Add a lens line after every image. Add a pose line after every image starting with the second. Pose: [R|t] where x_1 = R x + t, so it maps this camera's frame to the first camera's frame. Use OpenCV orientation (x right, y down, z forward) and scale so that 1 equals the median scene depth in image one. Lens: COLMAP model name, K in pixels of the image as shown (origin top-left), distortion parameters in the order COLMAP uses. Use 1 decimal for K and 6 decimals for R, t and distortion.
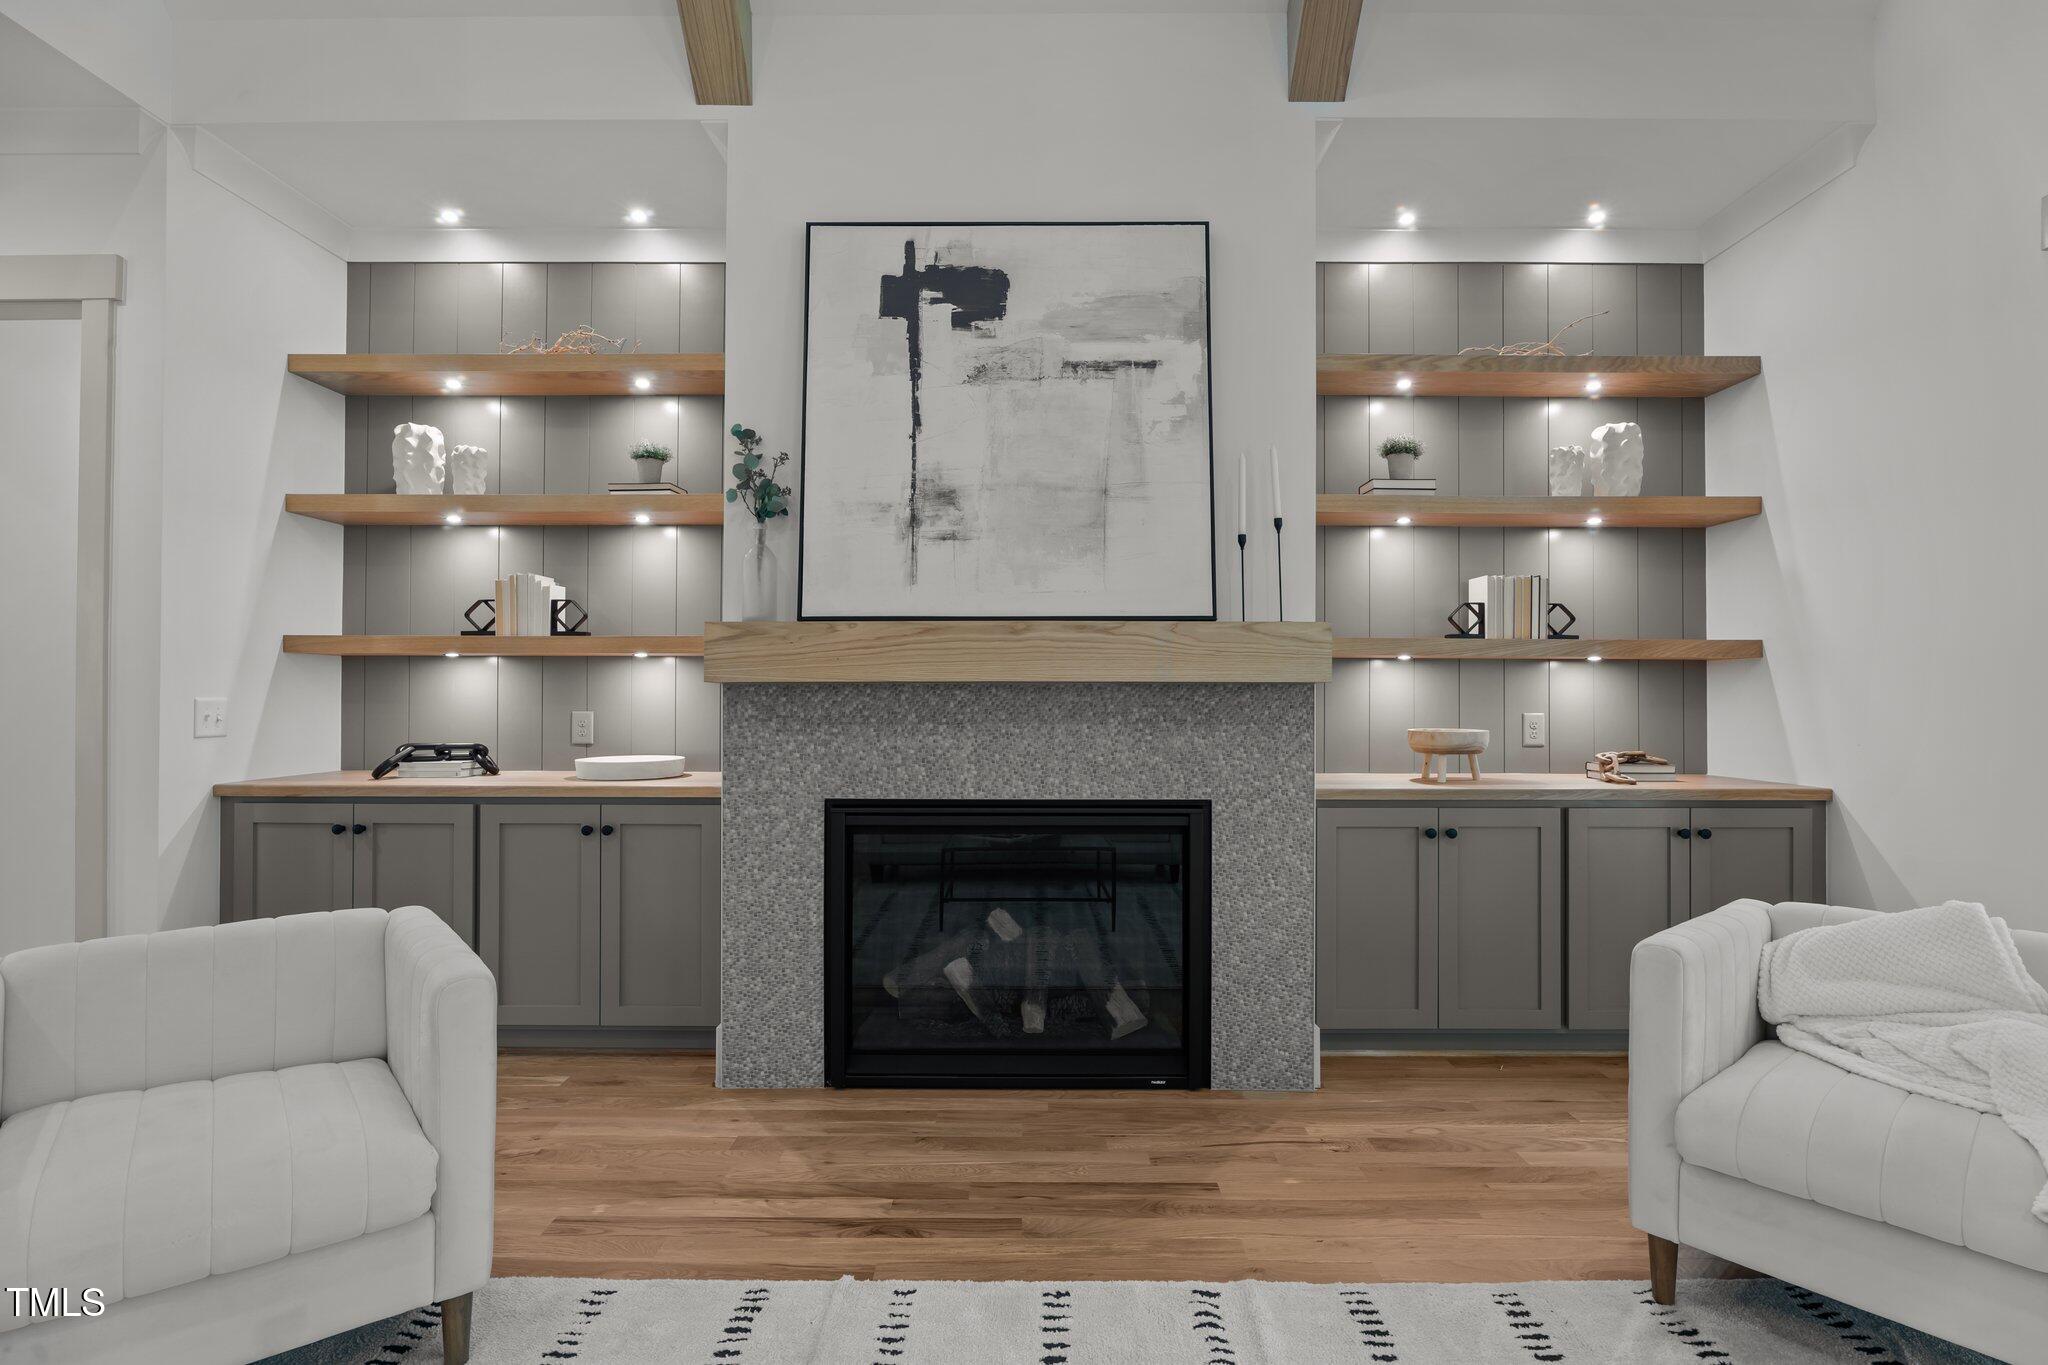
lens RADIAL K [[979.7, 0, 1026.4], [0, 979.7, 684.1], [0, 0, 1]] dist [-0.005810, -0.000220]
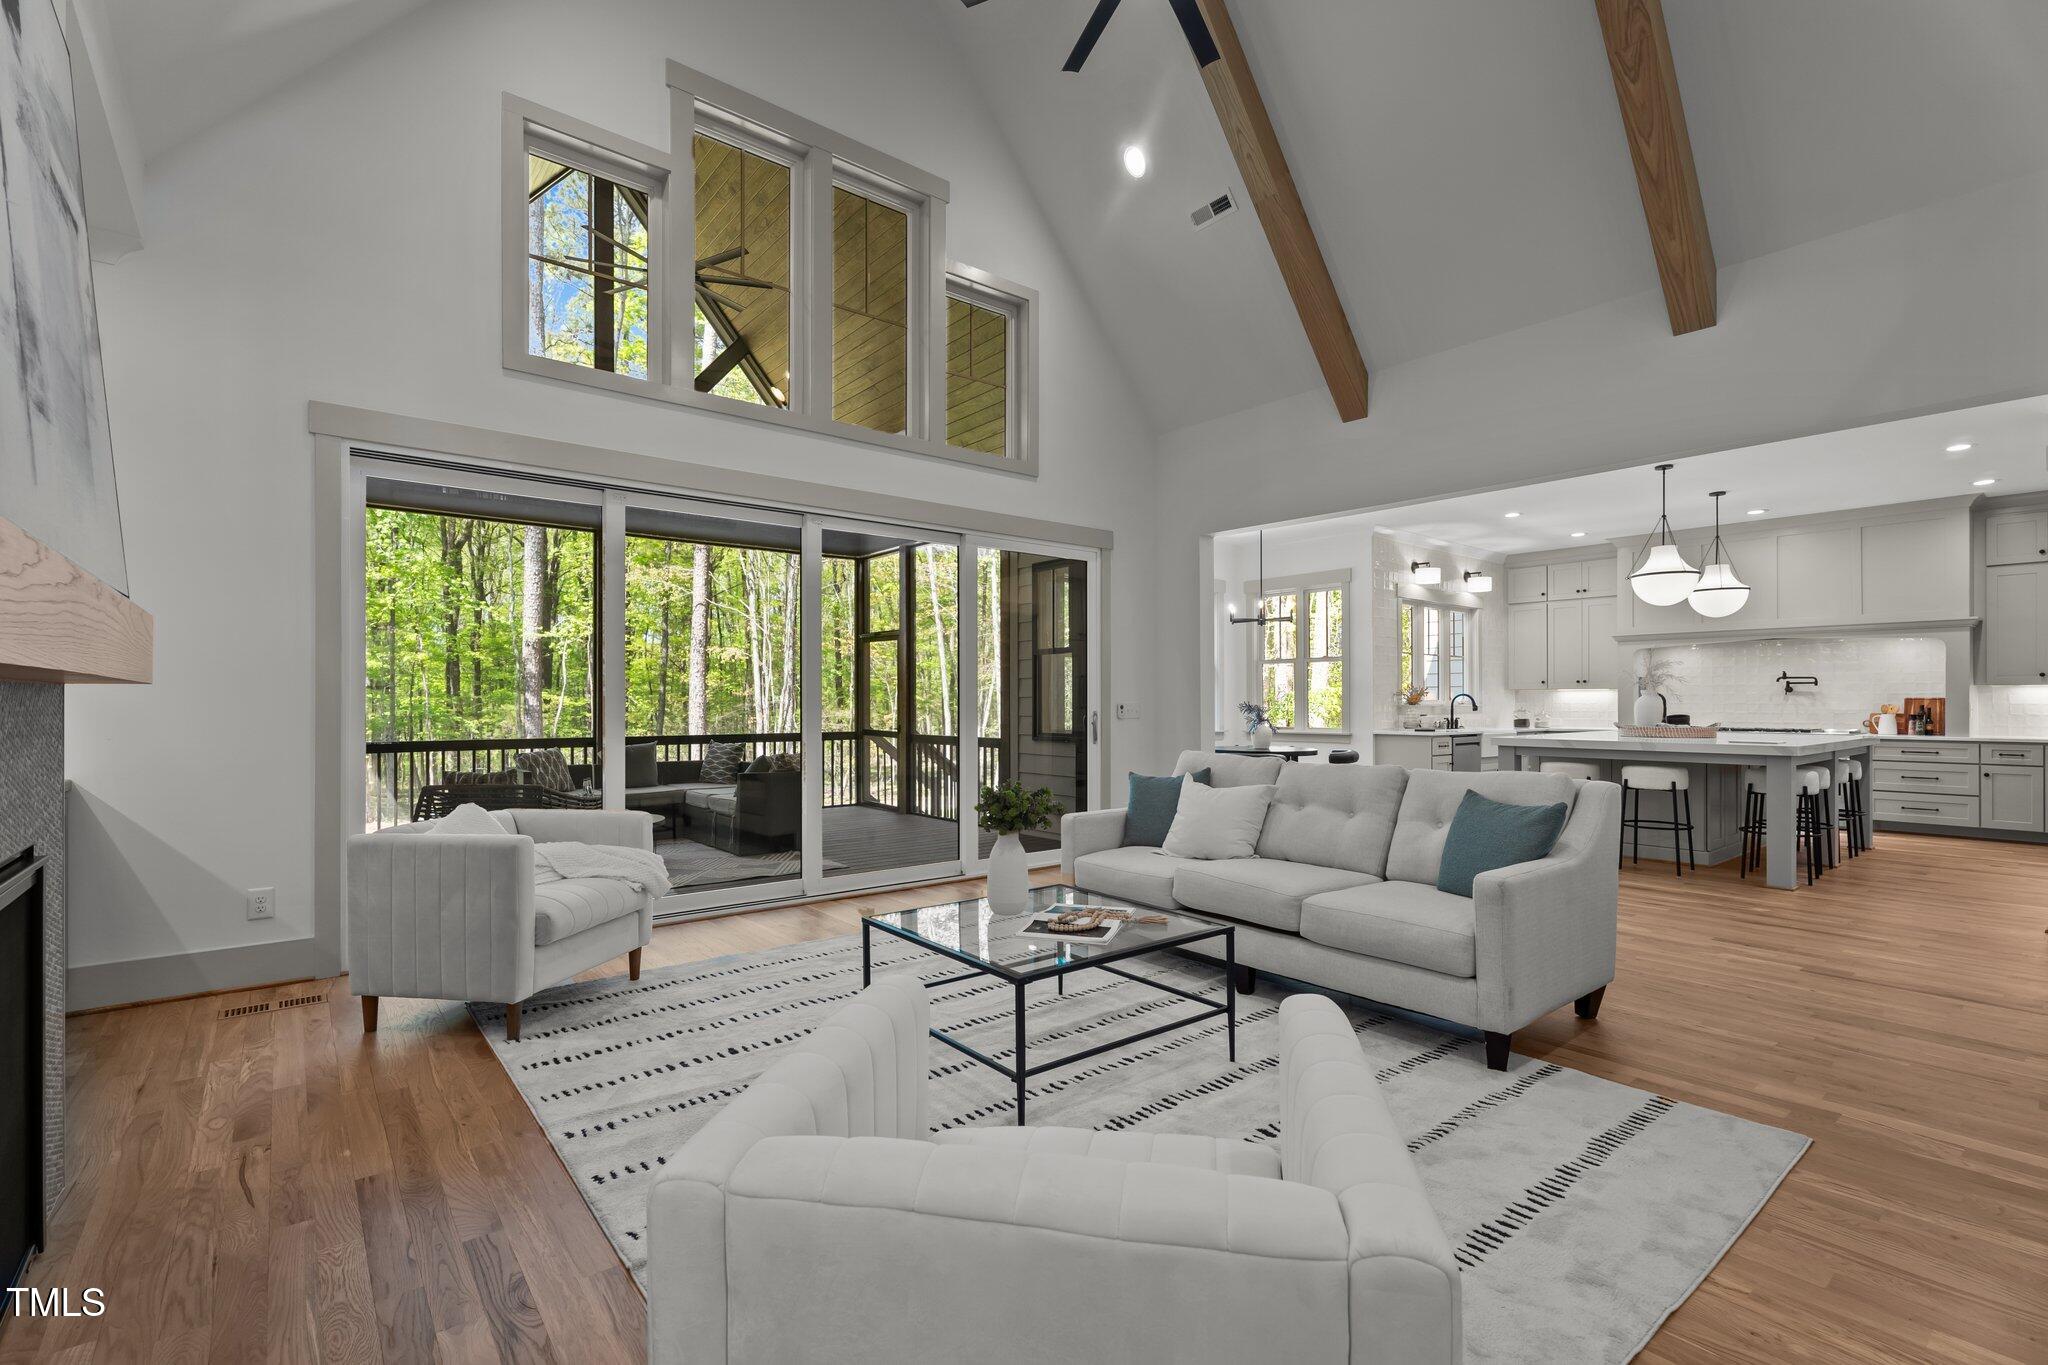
lens RADIAL K [[924.4, 0, 1029.0], [0, 924.4, 697.0], [0, 0, 1]] dist [-0.000631, -0.000052]
pose [[-0.640839, 0.002925, 0.767670, -0.796529], [-0.008475, 0.999905, -0.010884, 0.009371], [-0.767628, -0.013481, -0.640754, 0.868651]]
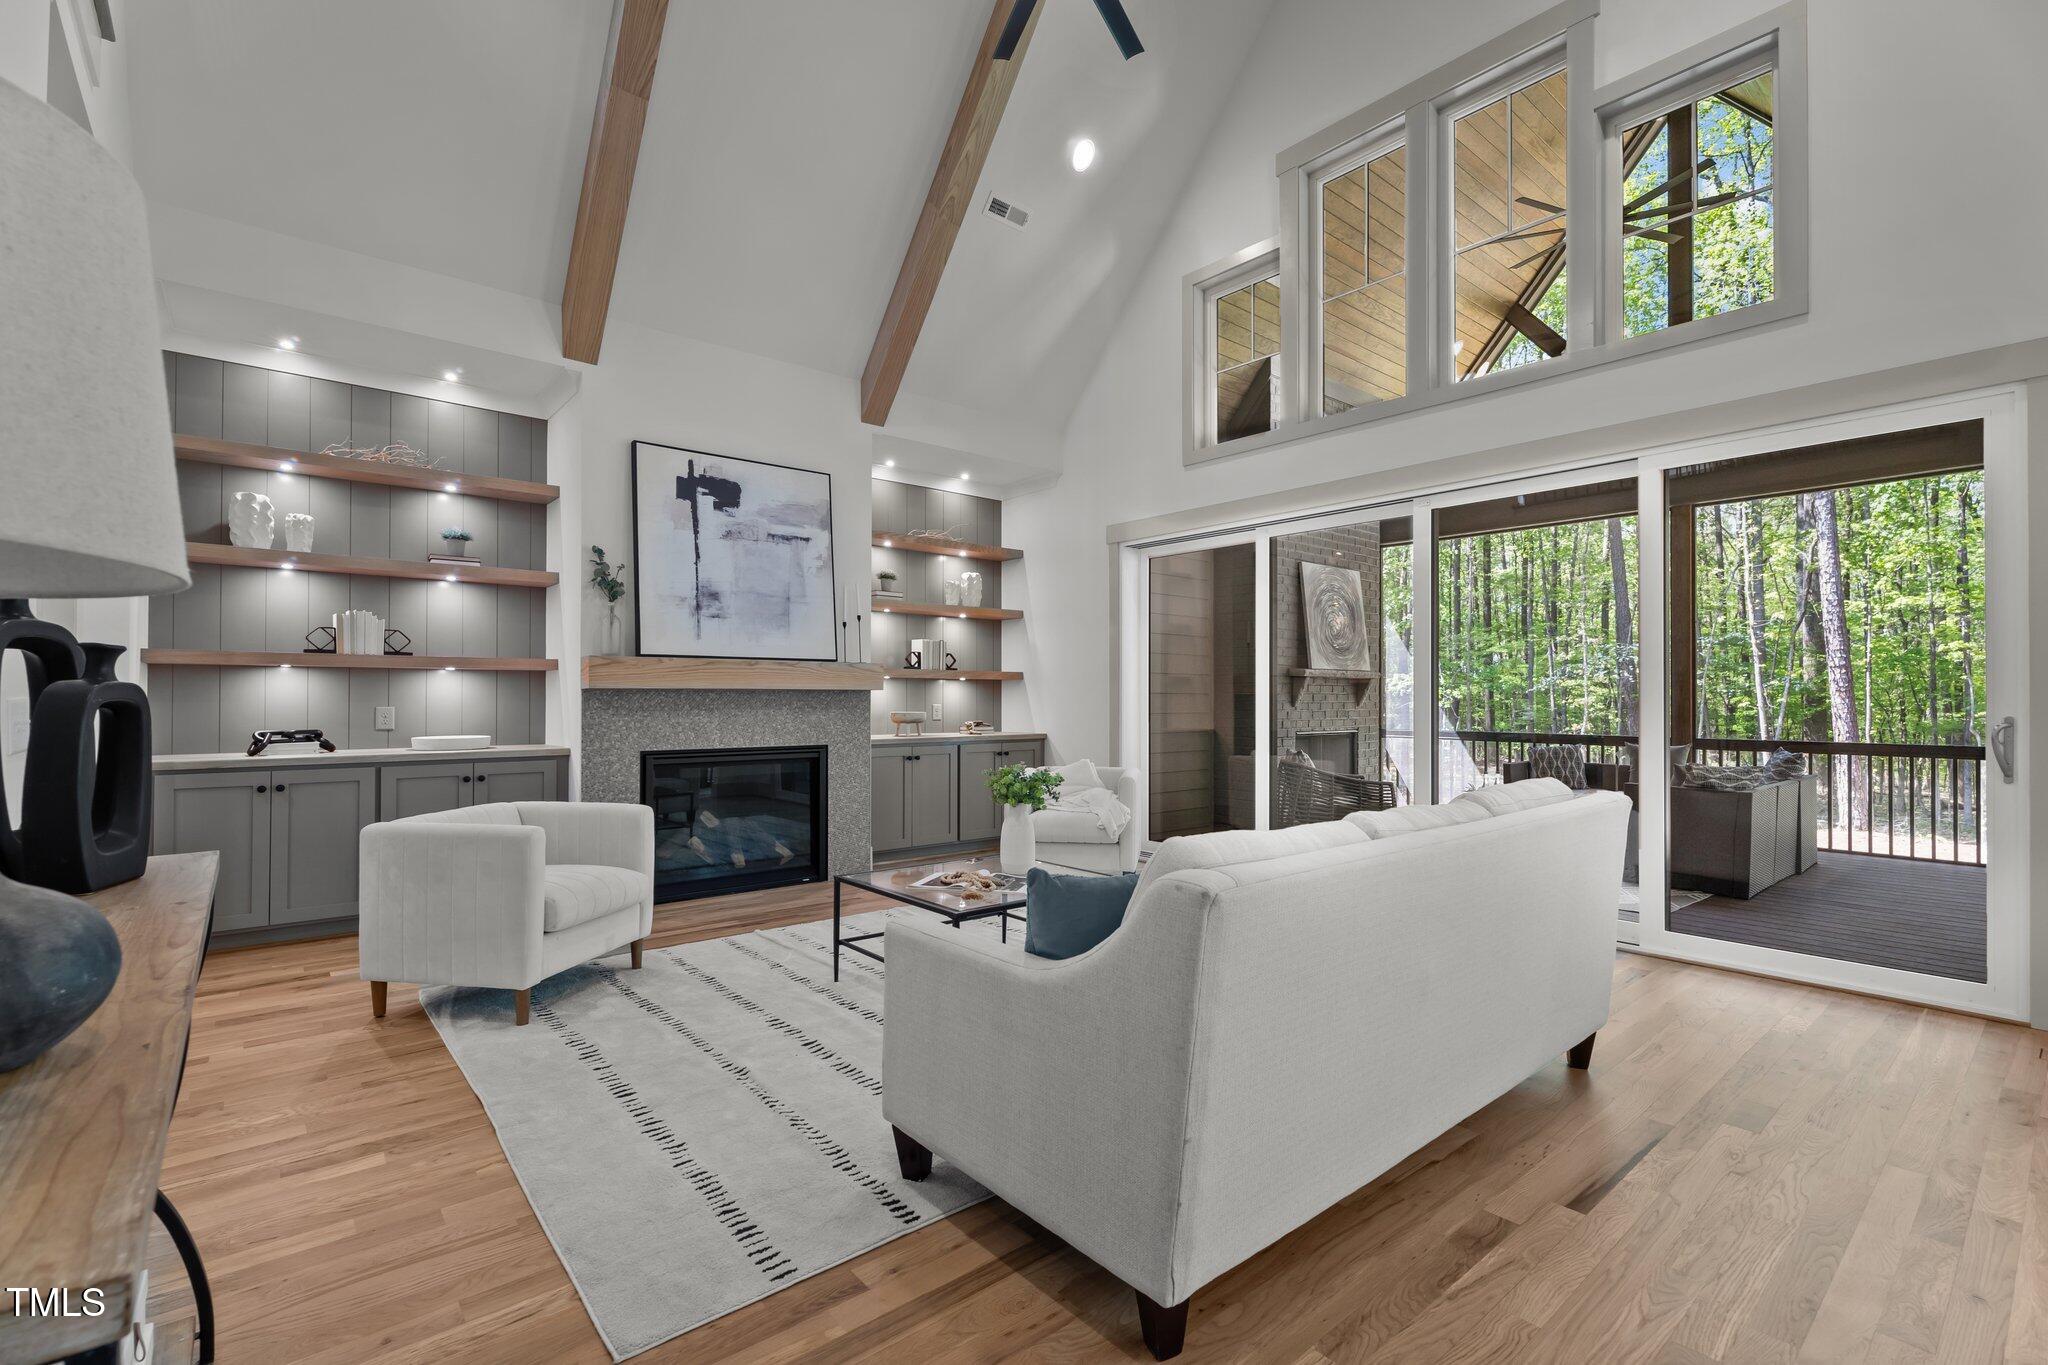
lens RADIAL K [[924.4, 0, 1026.3], [0, 924.4, 691.3], [0, 0, 1]] dist [-0.000631, -0.000052]
pose [[0.763501, 0.003848, 0.645796, -0.778500], [-0.008105, 0.999961, 0.003624, -0.009013], [-0.645756, -0.008001, 0.763502, -0.811099]]
